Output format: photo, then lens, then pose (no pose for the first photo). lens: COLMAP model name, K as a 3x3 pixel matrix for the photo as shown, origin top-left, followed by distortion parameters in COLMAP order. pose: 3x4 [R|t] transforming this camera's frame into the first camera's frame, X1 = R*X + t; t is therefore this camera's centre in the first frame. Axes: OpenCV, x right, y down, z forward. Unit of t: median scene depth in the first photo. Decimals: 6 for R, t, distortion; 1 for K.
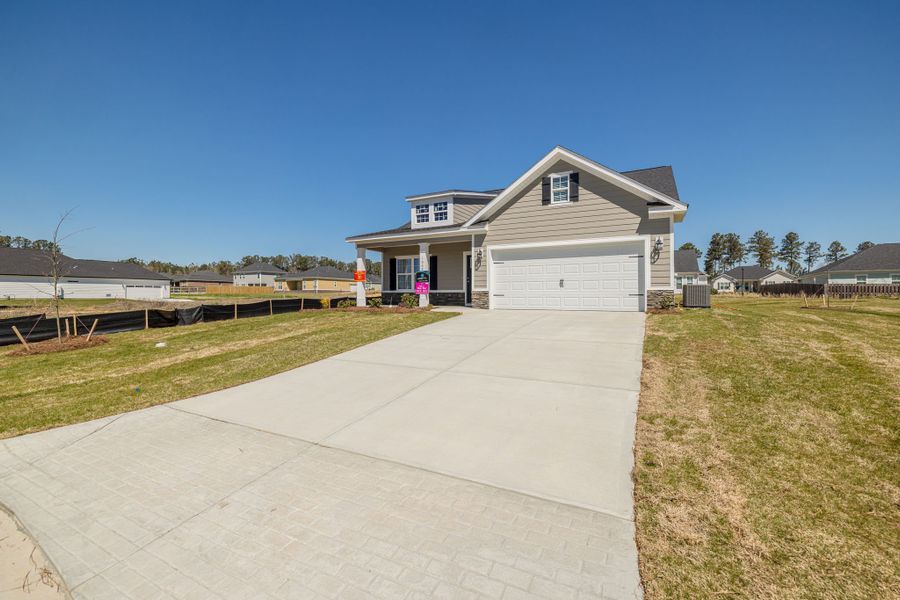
lens RADIAL K [[418.9, 0, 450.0], [0, 418.9, 300.0], [0, 0, 1]] dist [-0.000900, -0.000049]
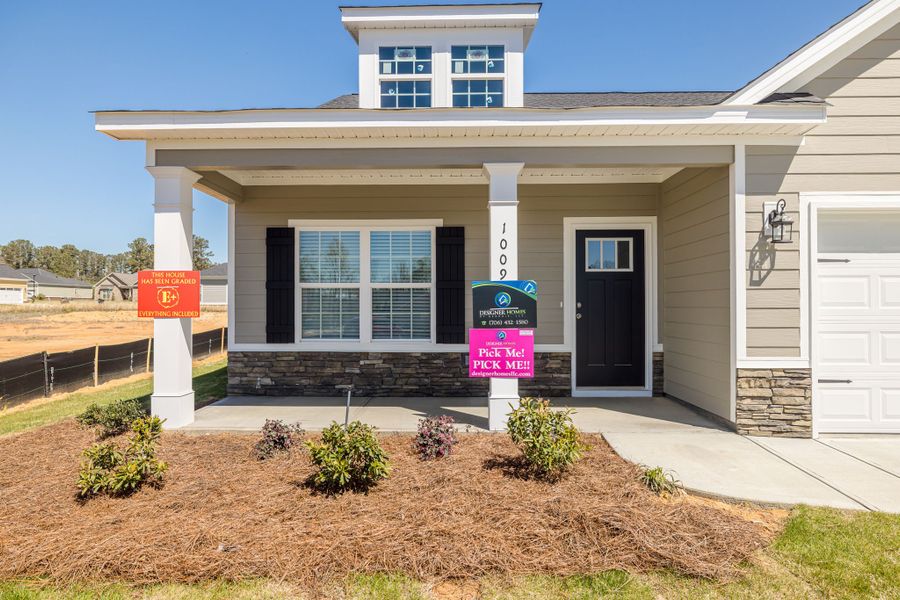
lens RADIAL K [[544.6, 0, 450.0], [0, 544.6, 300.0], [0, 0, 1]] dist [-0.002917, -0.000232]
pose [[0.885143, 0.002458, 0.465313, -0.234403], [0.003164, 0.999931, -0.011300, -0.054099], [-0.465309, 0.011474, 0.885074, 0.727192]]
